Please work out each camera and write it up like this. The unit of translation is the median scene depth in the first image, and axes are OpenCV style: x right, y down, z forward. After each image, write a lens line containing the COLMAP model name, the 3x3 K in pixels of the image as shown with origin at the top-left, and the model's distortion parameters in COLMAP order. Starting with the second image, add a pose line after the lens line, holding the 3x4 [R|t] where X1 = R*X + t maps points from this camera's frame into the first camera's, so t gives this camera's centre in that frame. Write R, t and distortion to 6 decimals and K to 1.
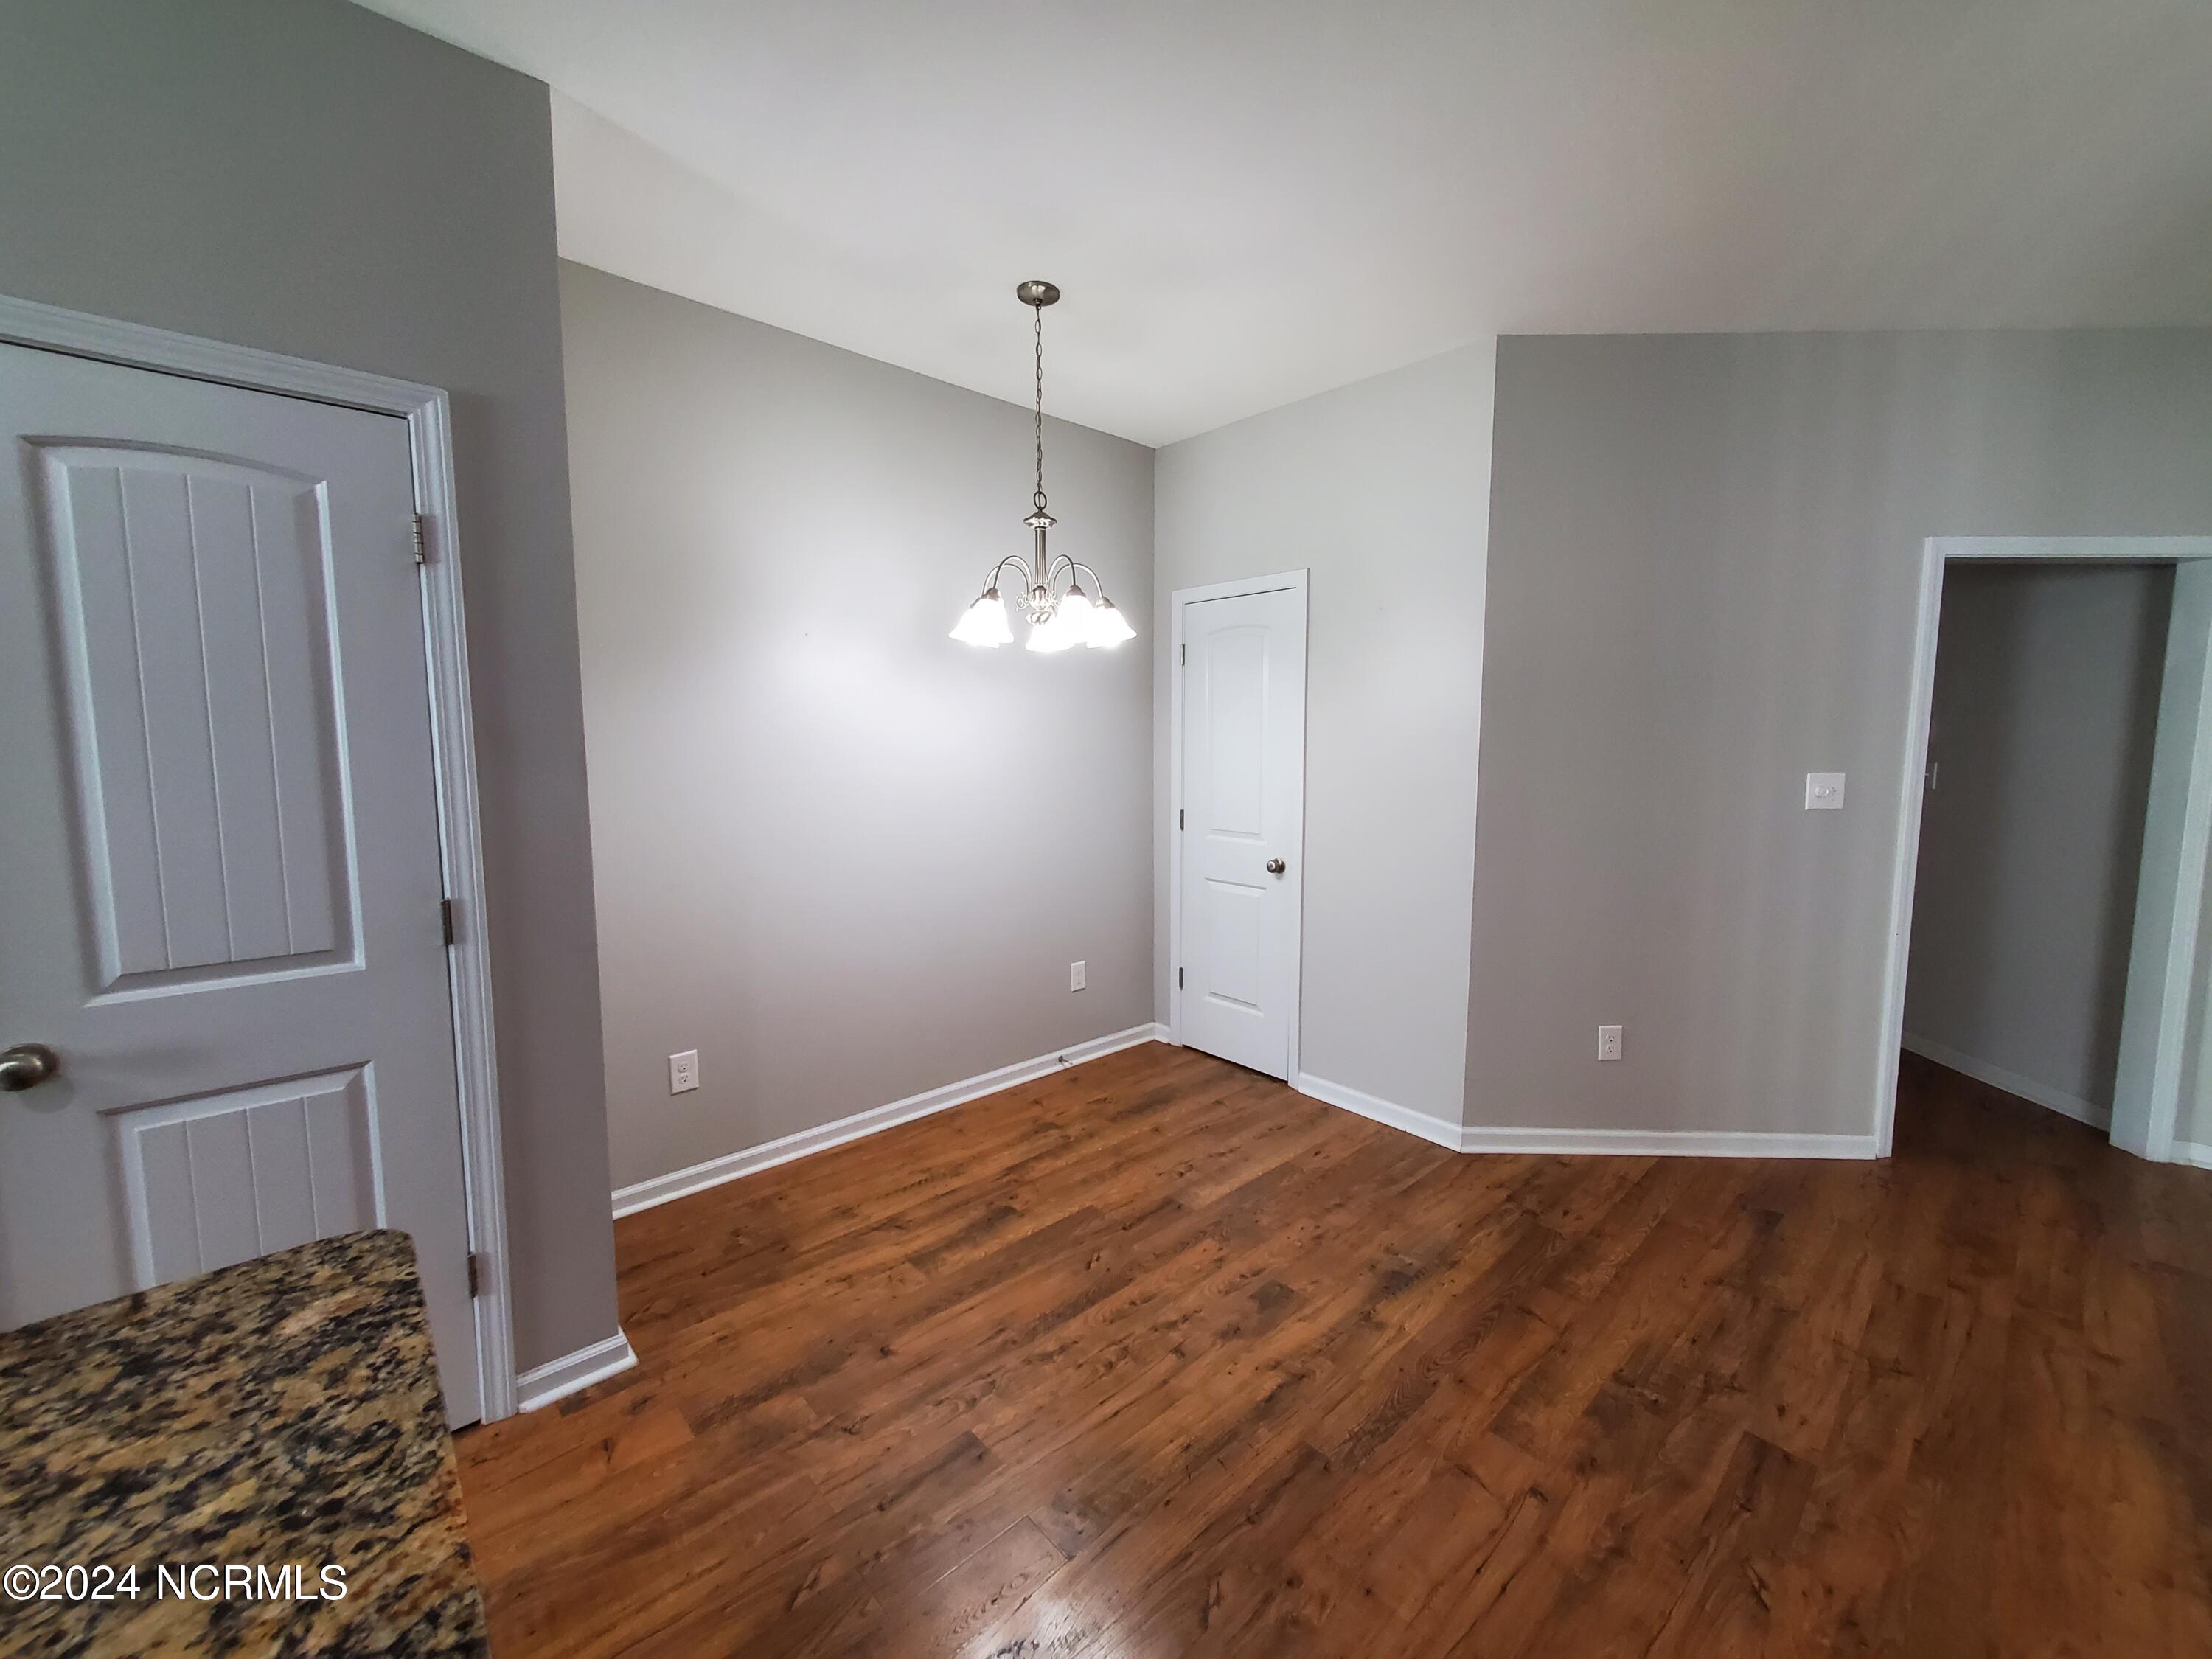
lens RADIAL K [[872.8, 0, 1120.6], [0, 872.8, 824.6], [0, 0, 1]] dist [0.005804, -0.001388]
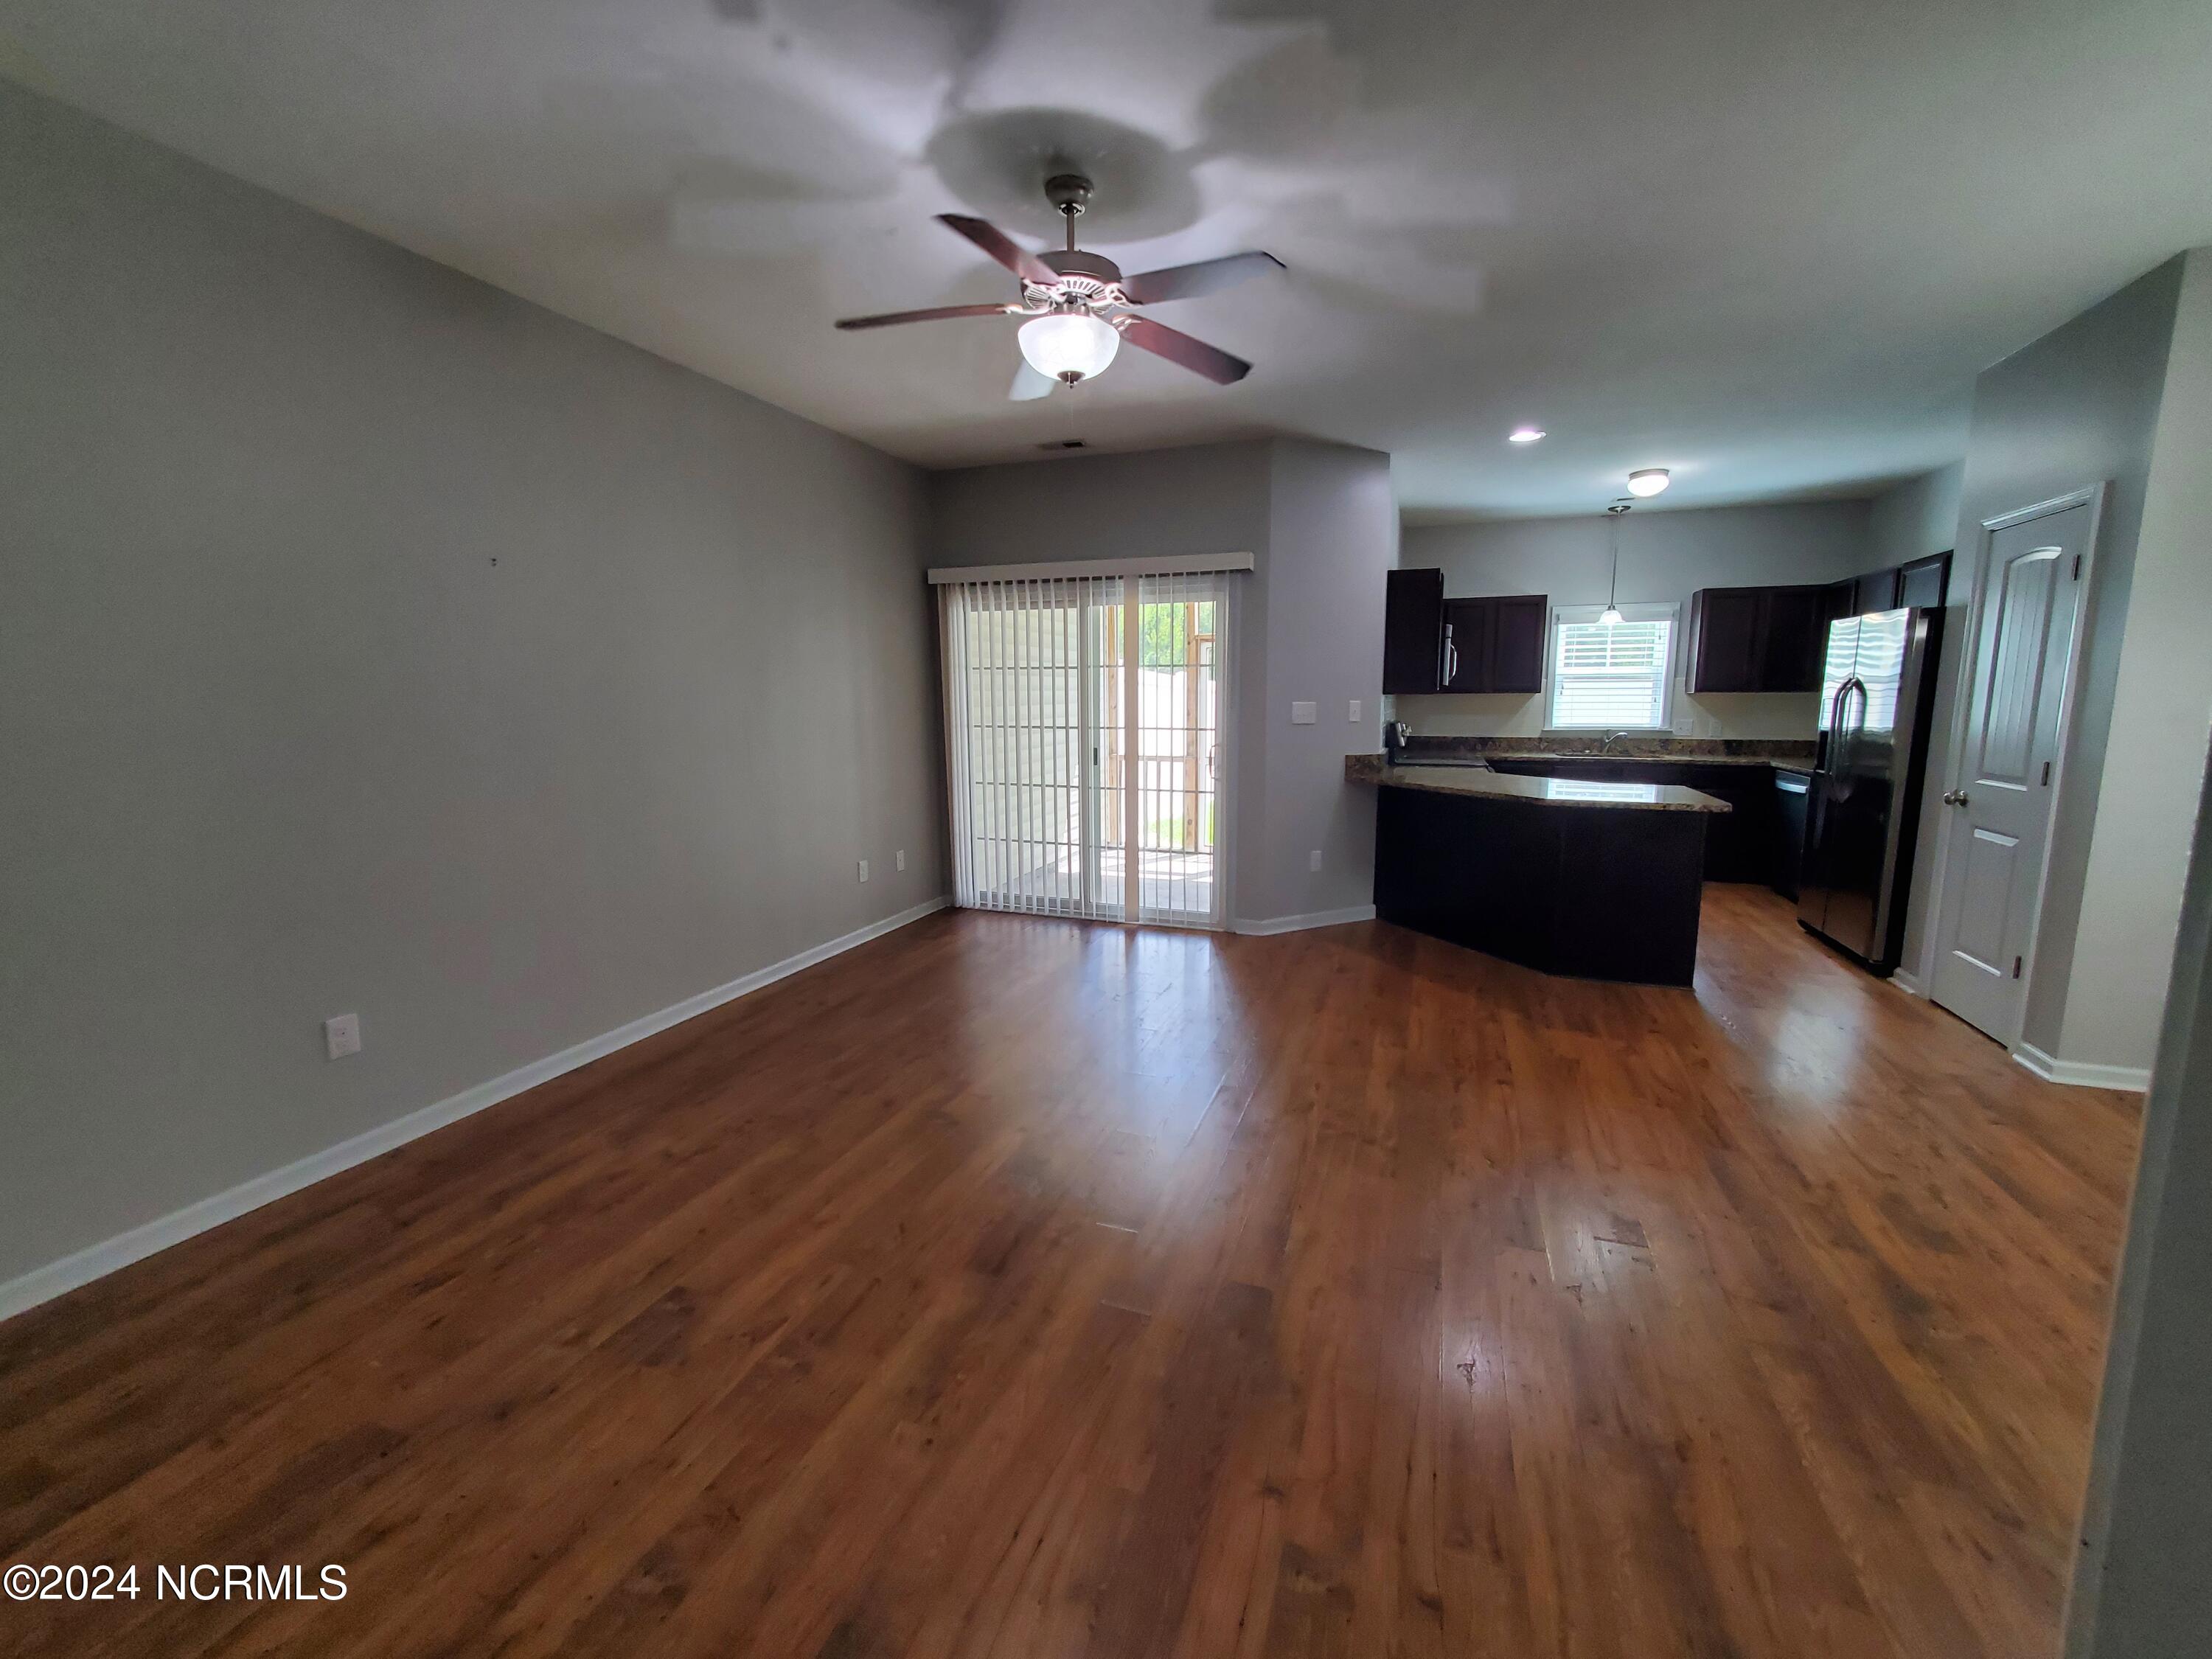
lens RADIAL K [[872.8, 0, 1120.3], [0, 872.8, 818.8], [0, 0, 1]] dist [0.005804, -0.001388]
pose [[-0.890707, 0.065007, -0.449907, 2.757732], [-0.044359, 0.972569, 0.228347, -0.200316], [0.452409, 0.223348, -0.863390, 2.616220]]
